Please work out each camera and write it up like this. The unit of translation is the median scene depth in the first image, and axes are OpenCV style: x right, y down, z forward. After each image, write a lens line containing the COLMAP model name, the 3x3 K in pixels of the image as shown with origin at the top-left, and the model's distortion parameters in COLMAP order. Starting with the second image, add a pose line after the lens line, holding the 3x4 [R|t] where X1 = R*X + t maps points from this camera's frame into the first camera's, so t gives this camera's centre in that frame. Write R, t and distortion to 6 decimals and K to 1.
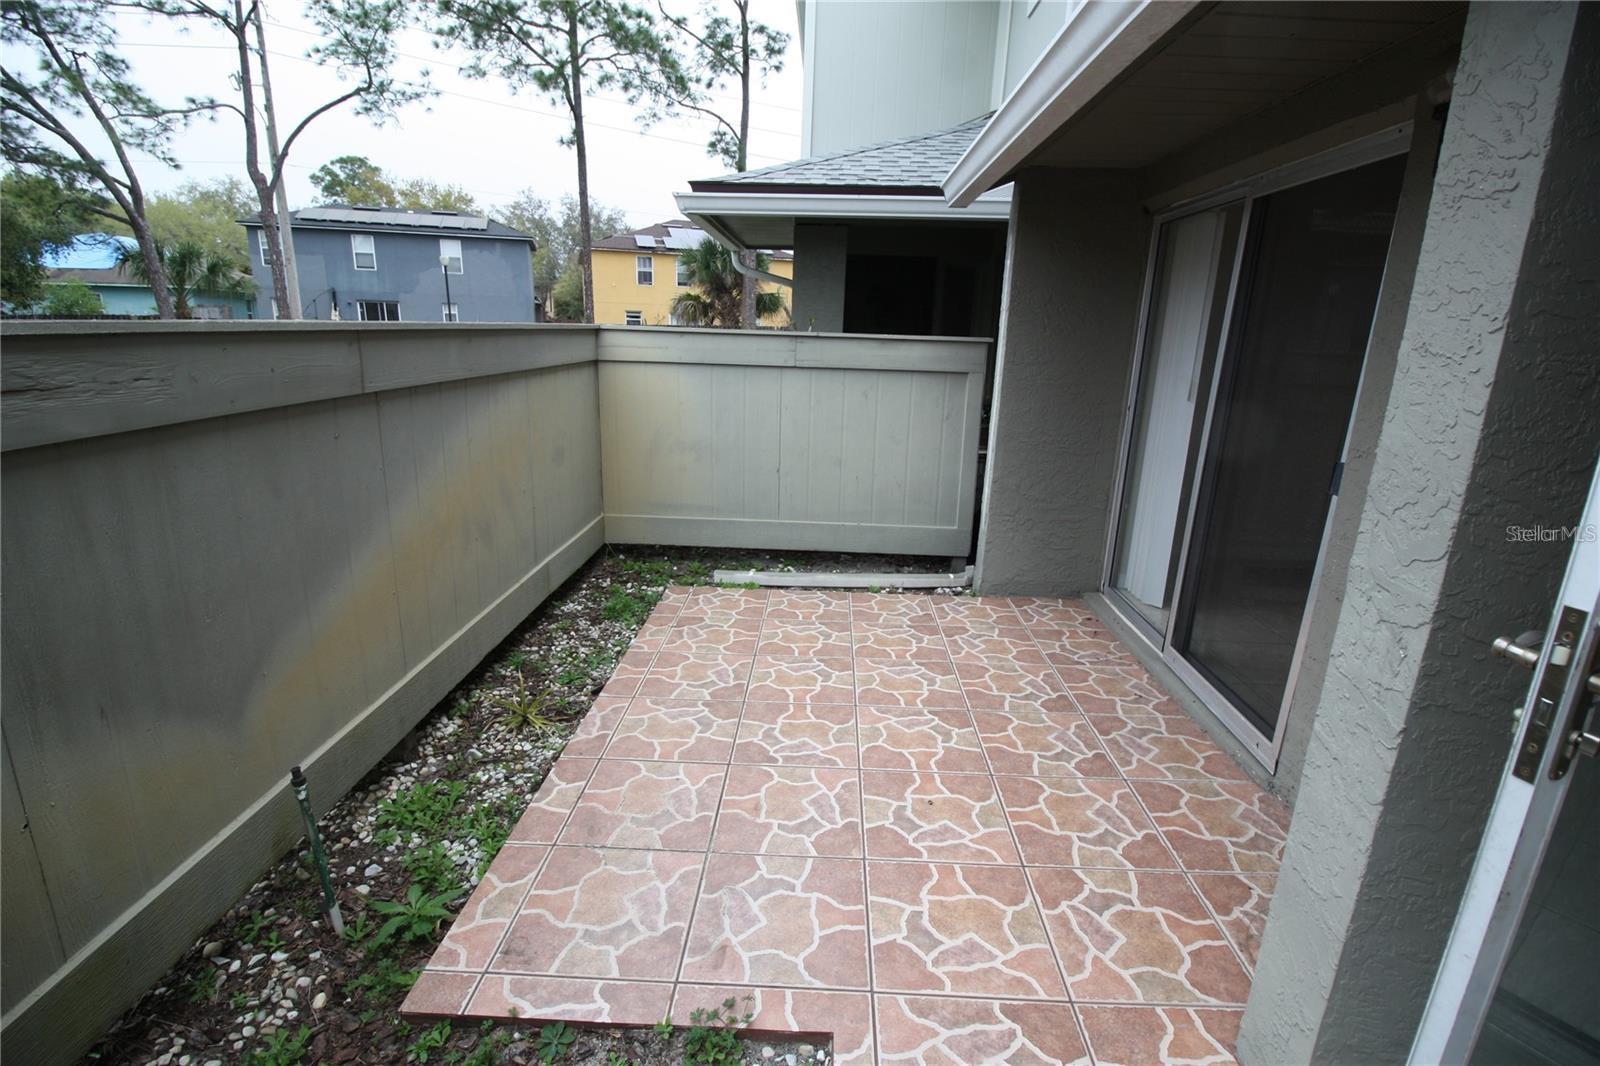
lens RADIAL K [[743.1, 0, 800.0], [0, 743.1, 533.0], [0, 0, 1]] dist [-0.001801, -0.013405]
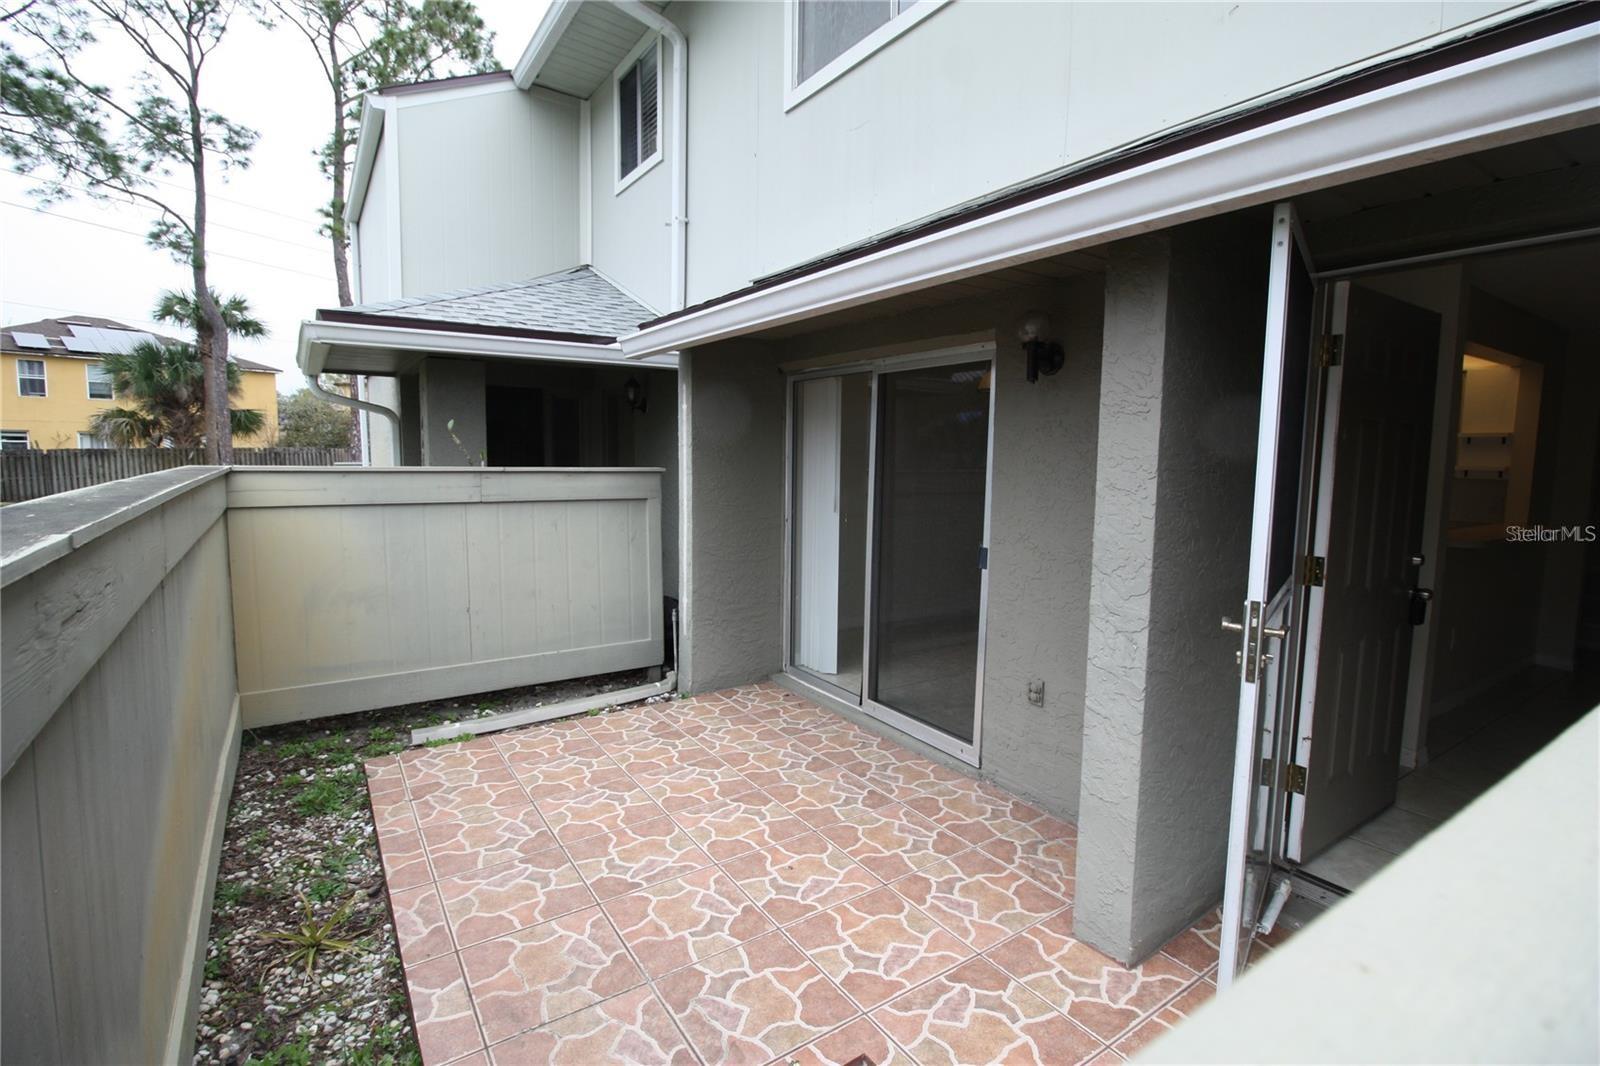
lens RADIAL K [[743.1, 0, 800.0], [0, 743.1, 533.0], [0, 0, 1]] dist [-0.001801, -0.013405]
pose [[0.808335, -0.080200, 0.583234, -0.255528], [0.166022, 0.981523, -0.095130, -0.022039], [-0.564828, 0.173727, 0.806714, -0.021835]]
